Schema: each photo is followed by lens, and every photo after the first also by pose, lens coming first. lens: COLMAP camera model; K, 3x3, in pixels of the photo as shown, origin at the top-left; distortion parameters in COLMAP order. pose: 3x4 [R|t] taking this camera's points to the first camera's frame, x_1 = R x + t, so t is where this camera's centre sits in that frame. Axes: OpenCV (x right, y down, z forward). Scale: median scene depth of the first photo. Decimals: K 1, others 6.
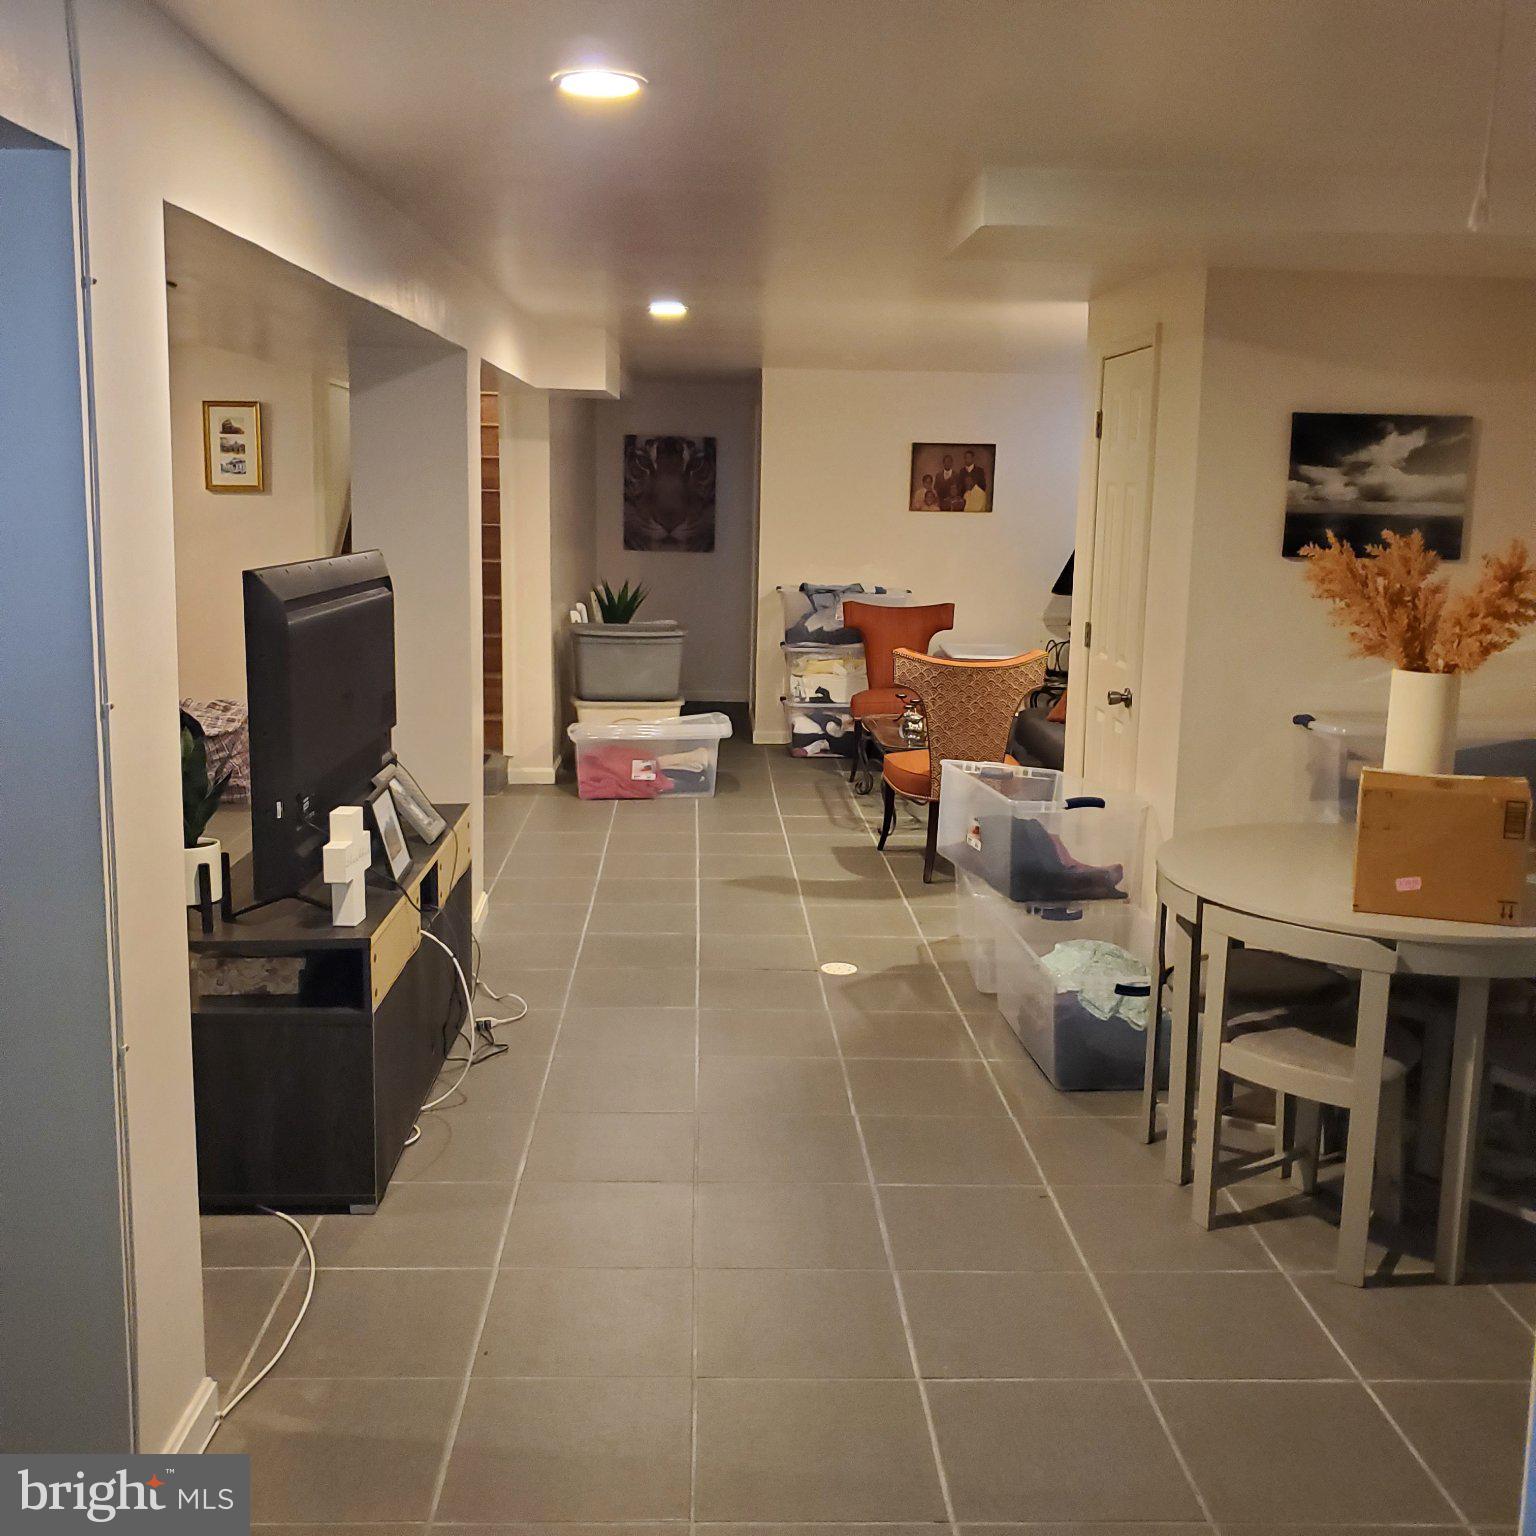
lens RADIAL K [[1647.0, 0, 778.3], [0, 1647.0, 773.1], [0, 0, 1]] dist [0.067869, 0.000000]
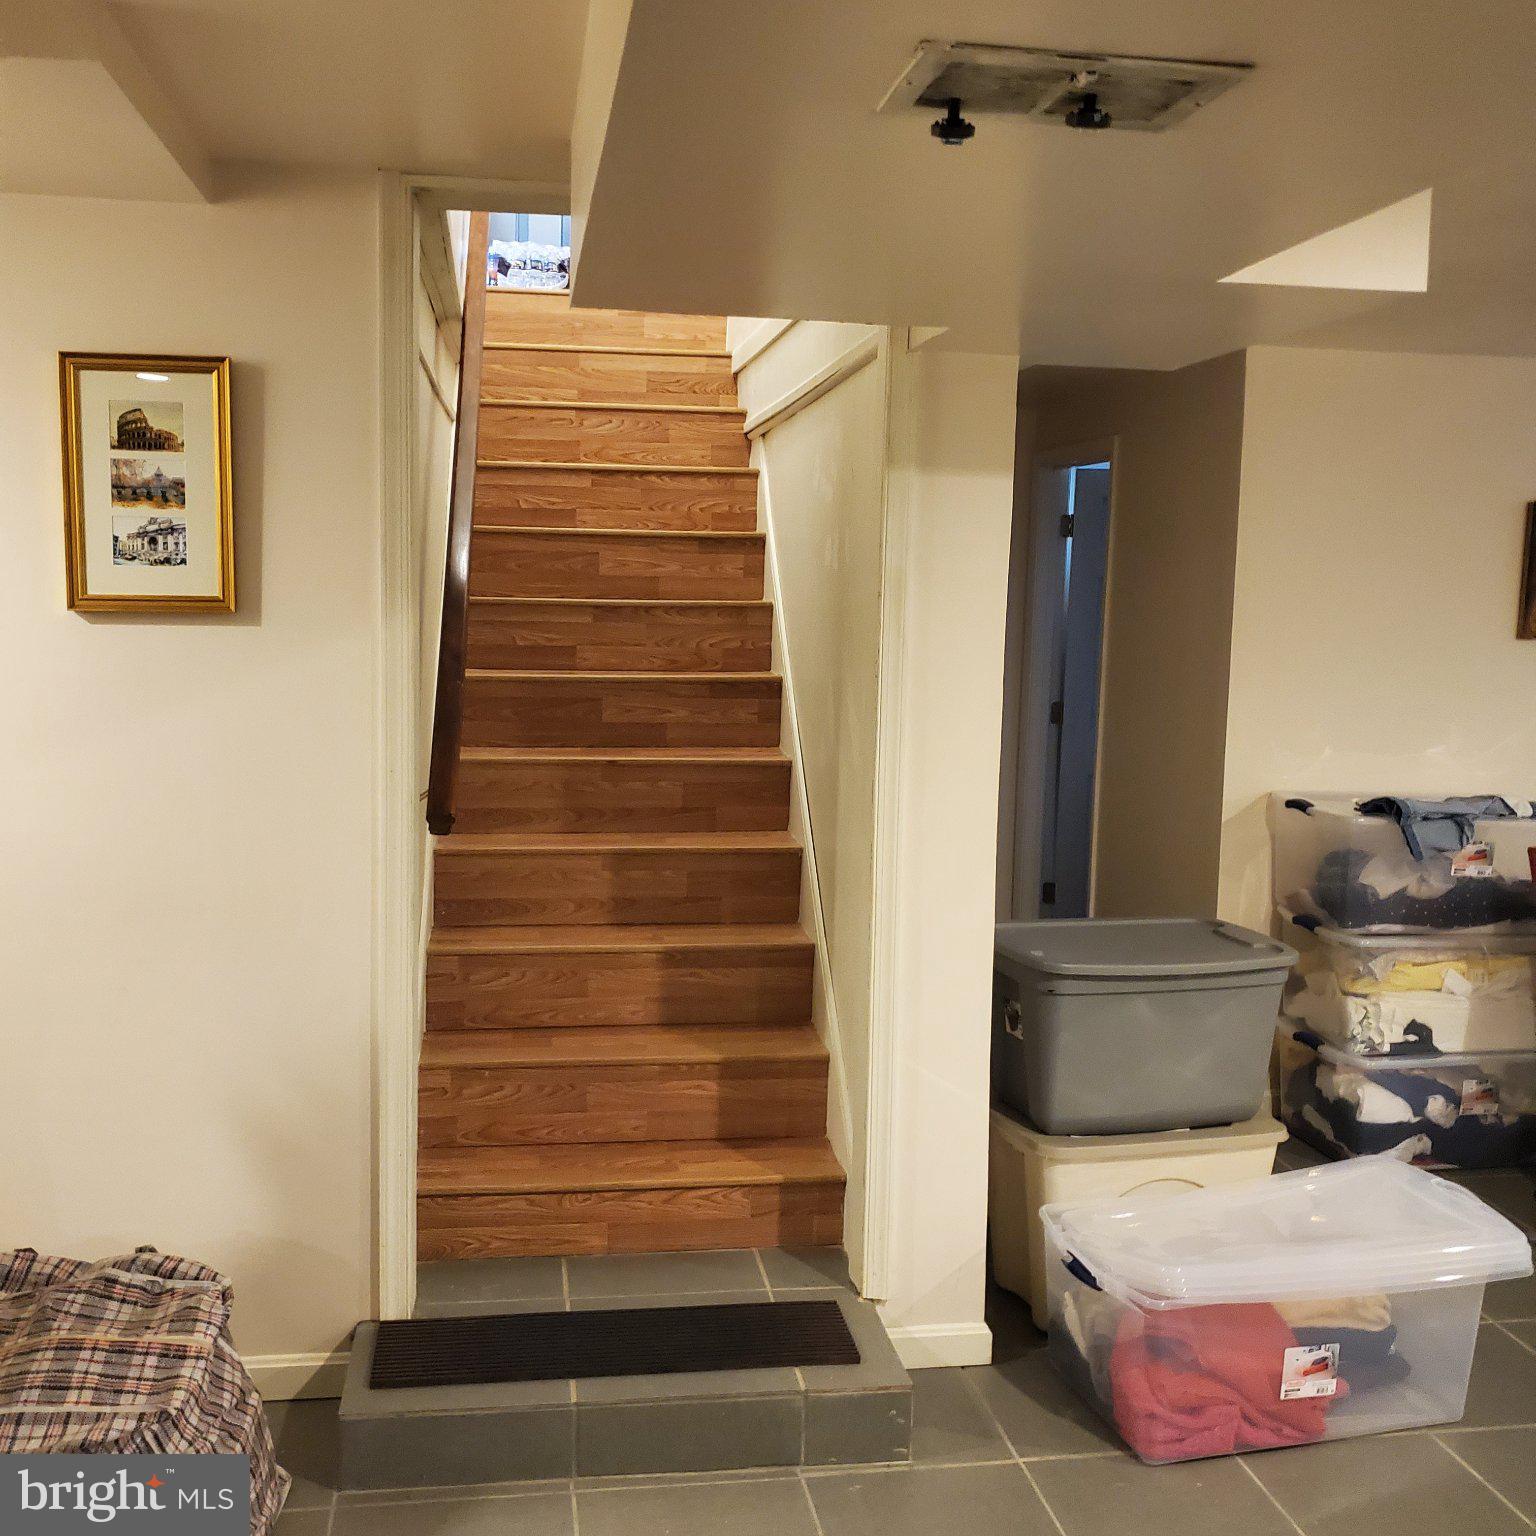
lens RADIAL K [[1647.0, 0, 757.1], [0, 1647.0, 759.5], [0, 0, 1]] dist [0.067869, 0.000000]
pose [[0.992568, -0.013185, 0.120973, -0.244300], [0.021055, 0.997727, -0.064009, -0.114363], [-0.119854, 0.066080, 0.990590, 0.643690]]
